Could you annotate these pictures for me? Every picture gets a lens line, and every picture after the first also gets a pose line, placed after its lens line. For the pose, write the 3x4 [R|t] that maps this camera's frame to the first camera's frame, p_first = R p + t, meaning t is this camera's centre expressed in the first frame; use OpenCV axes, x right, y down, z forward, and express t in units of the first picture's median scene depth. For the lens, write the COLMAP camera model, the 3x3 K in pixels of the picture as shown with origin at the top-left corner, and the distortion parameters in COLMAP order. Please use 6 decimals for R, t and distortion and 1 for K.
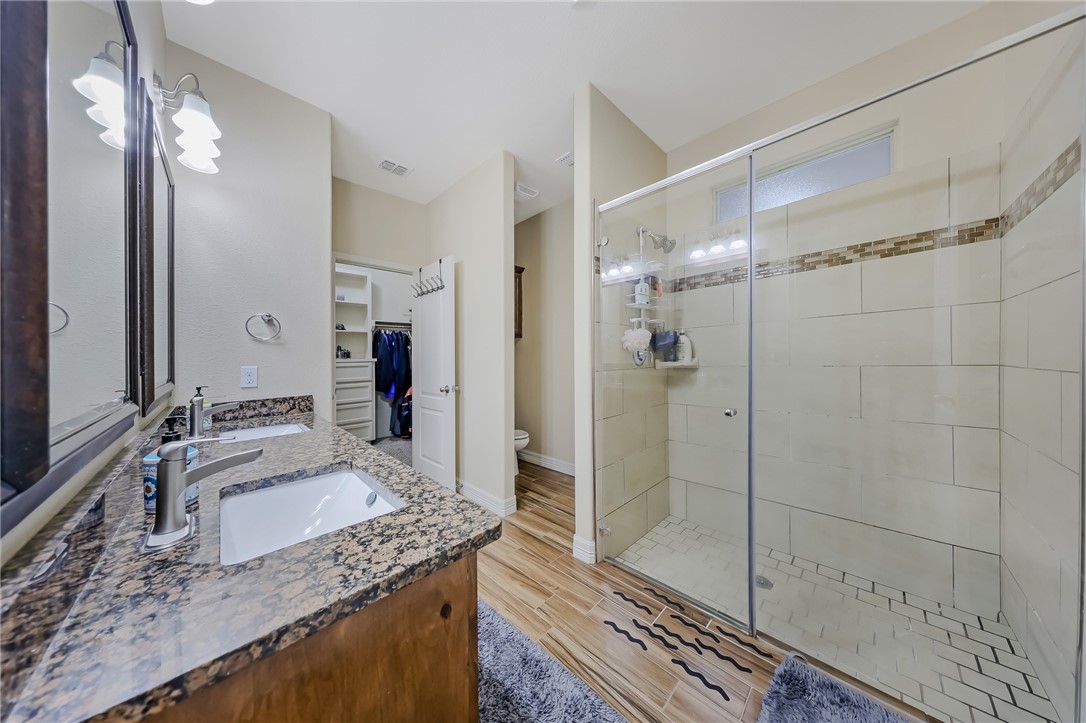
lens RADIAL K [[315.1, 0, 531.6], [0, 315.1, 353.8], [0, 0, 1]] dist [-0.001069, -0.000080]
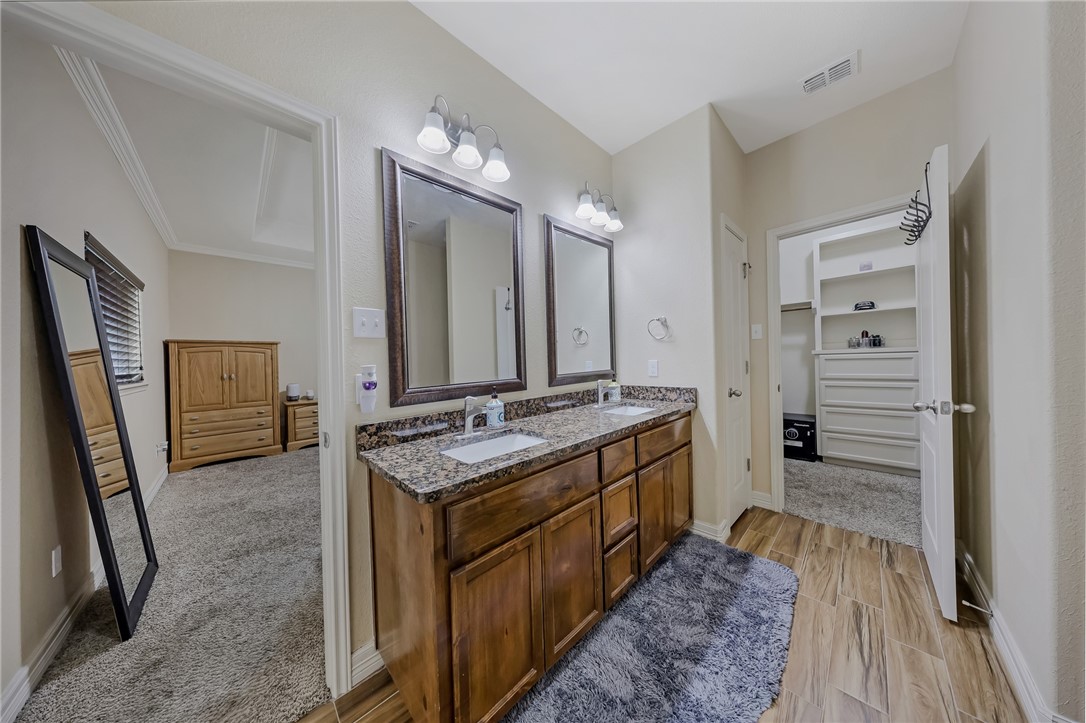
lens RADIAL K [[315.1, 0, 547.7], [0, 315.1, 358.3], [0, 0, 1]] dist [-0.001069, -0.000080]
pose [[-0.011784, 0.004853, -0.999919, 0.530110], [0.049830, 0.998749, 0.004260, 0.000777], [0.998688, -0.049775, -0.012011, 0.698174]]
